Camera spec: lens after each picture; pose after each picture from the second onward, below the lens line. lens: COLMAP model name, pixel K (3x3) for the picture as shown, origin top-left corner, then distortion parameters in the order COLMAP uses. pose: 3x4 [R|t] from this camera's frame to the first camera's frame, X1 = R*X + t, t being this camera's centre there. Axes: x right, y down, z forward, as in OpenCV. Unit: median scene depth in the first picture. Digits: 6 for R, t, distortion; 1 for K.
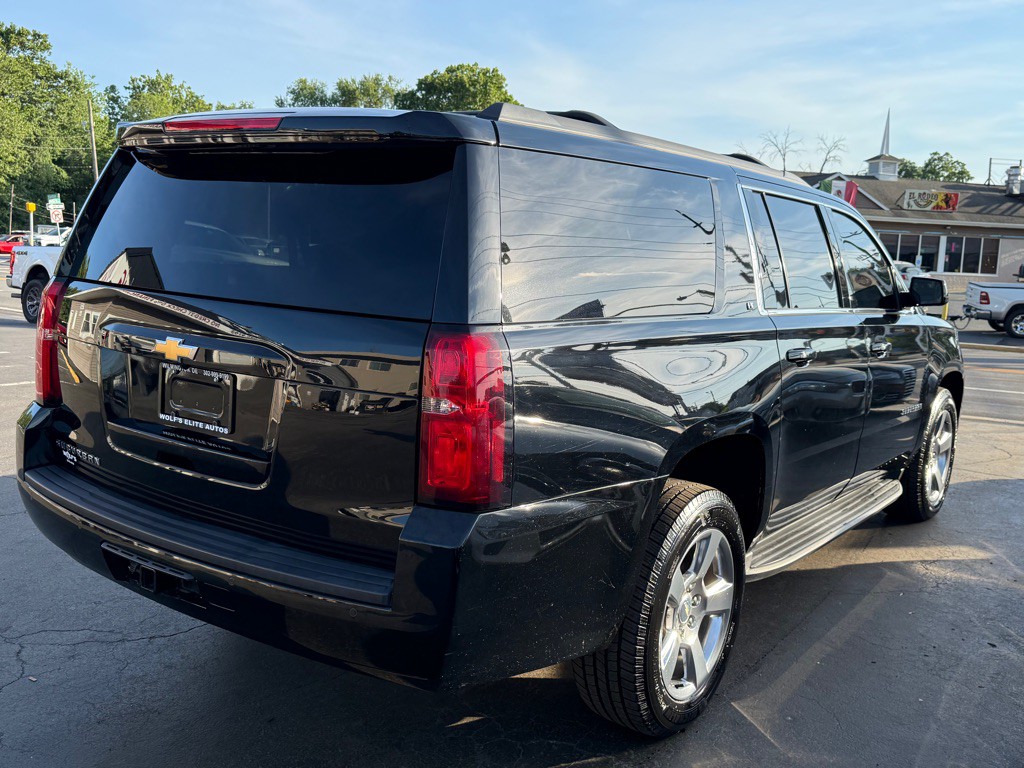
lens RADIAL K [[986.1, 0, 512.0], [0, 986.1, 384.0], [0, 0, 1]] dist [0.003459, -0.002586]
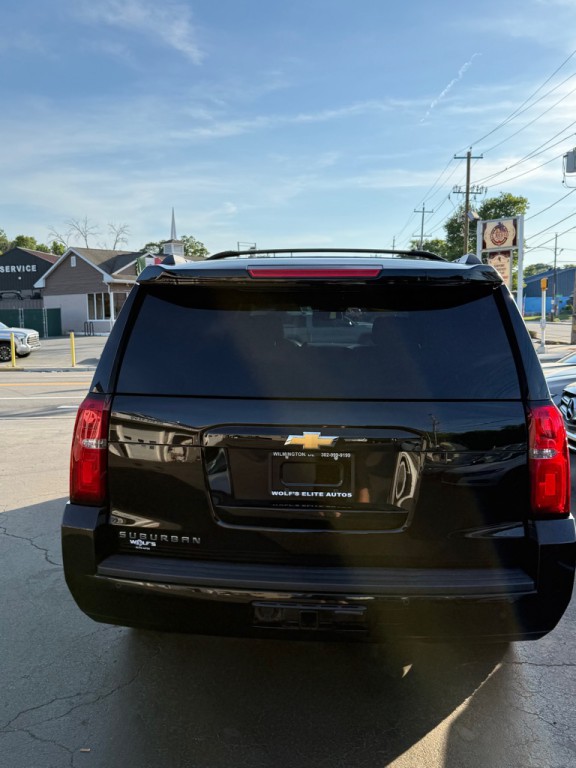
lens RADIAL K [[714.0, 0, 288.3], [0, 714.0, 395.2], [0, 0, 1]] dist [0.128937, -0.001505]
pose [[0.856658, -0.111494, 0.503693, -0.827651], [0.117705, 0.992855, 0.019585, -0.116052], [-0.502278, 0.042510, 0.863661, 0.174914]]
